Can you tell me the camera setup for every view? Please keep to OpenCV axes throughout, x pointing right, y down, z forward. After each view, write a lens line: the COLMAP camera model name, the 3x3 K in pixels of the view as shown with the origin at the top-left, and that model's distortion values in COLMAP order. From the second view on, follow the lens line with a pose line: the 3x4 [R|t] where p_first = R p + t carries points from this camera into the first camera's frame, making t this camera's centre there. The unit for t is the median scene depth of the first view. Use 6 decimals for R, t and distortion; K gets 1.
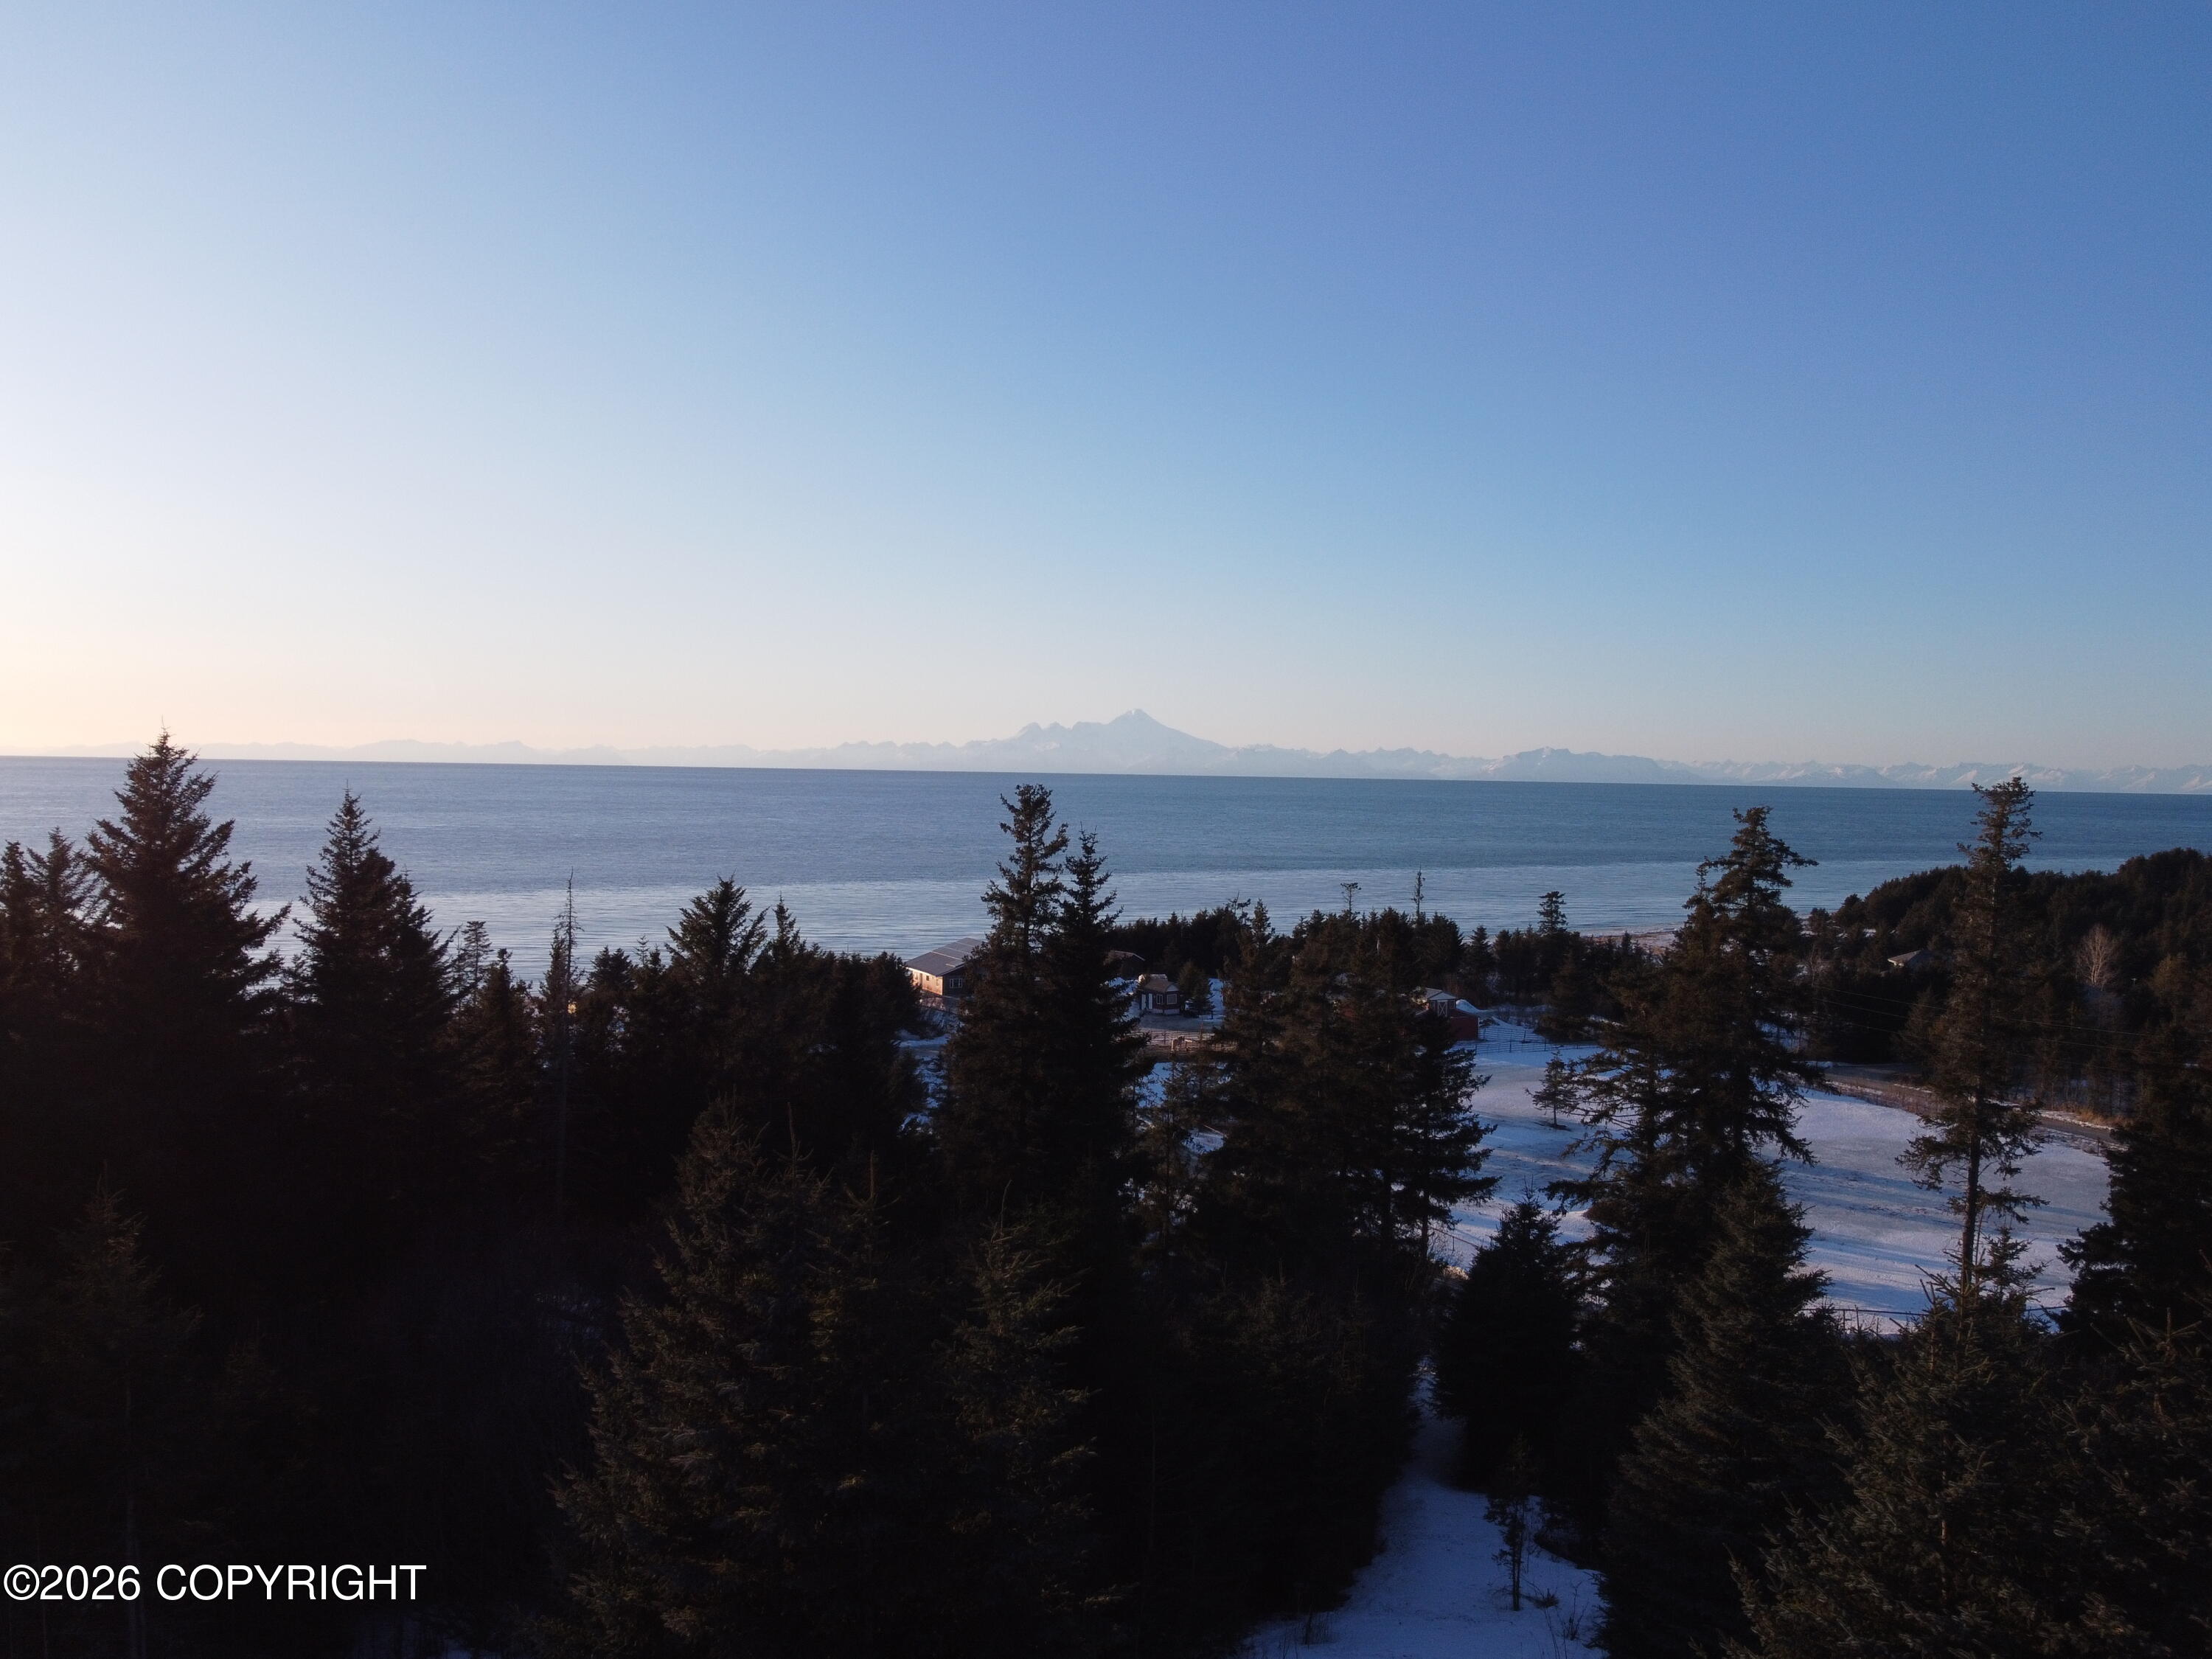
lens RADIAL K [[1677.7, 0, 1111.4], [0, 1677.7, 833.1], [0, 0, 1]] dist [0.000131, 0.004664]
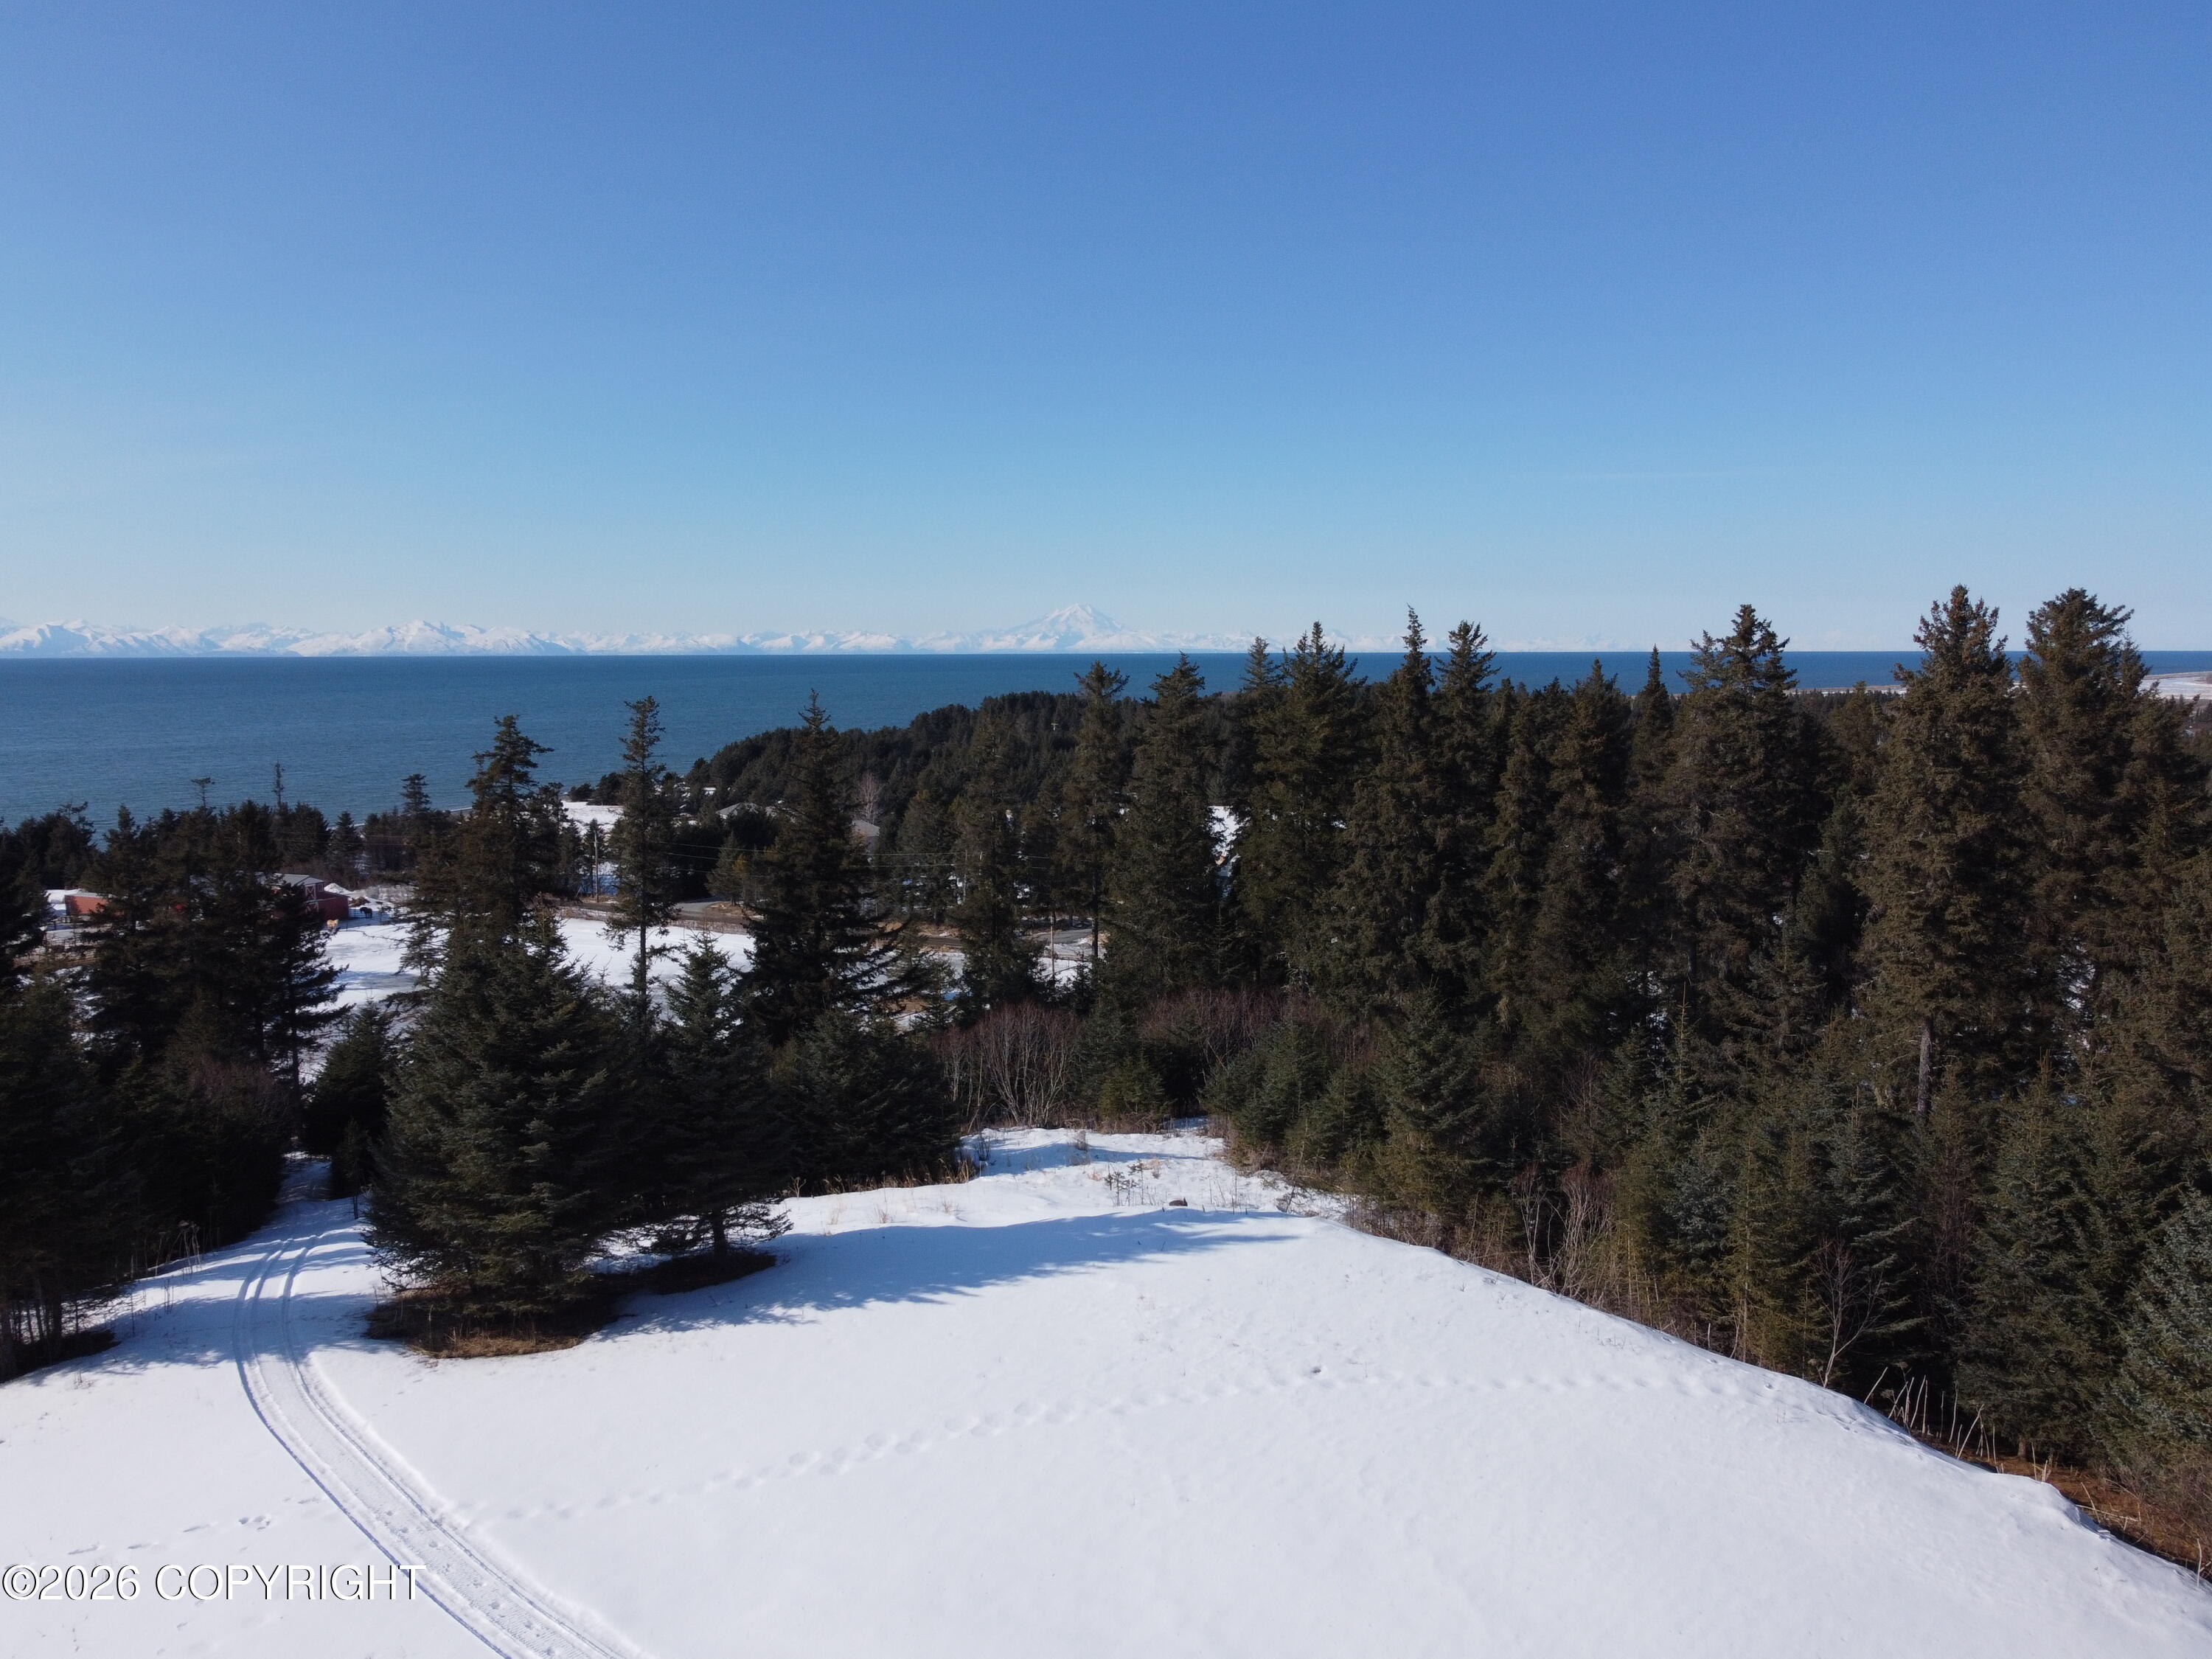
lens RADIAL K [[1677.7, 0, 1089.1], [0, 1677.7, 824.8], [0, 0, 1]] dist [0.000131, 0.004664]
pose [[0.807259, -0.082897, 0.584346, -0.017431], [0.041047, 0.995575, 0.084530, -0.005713], [-0.588768, -0.044252, 0.807090, -0.117736]]
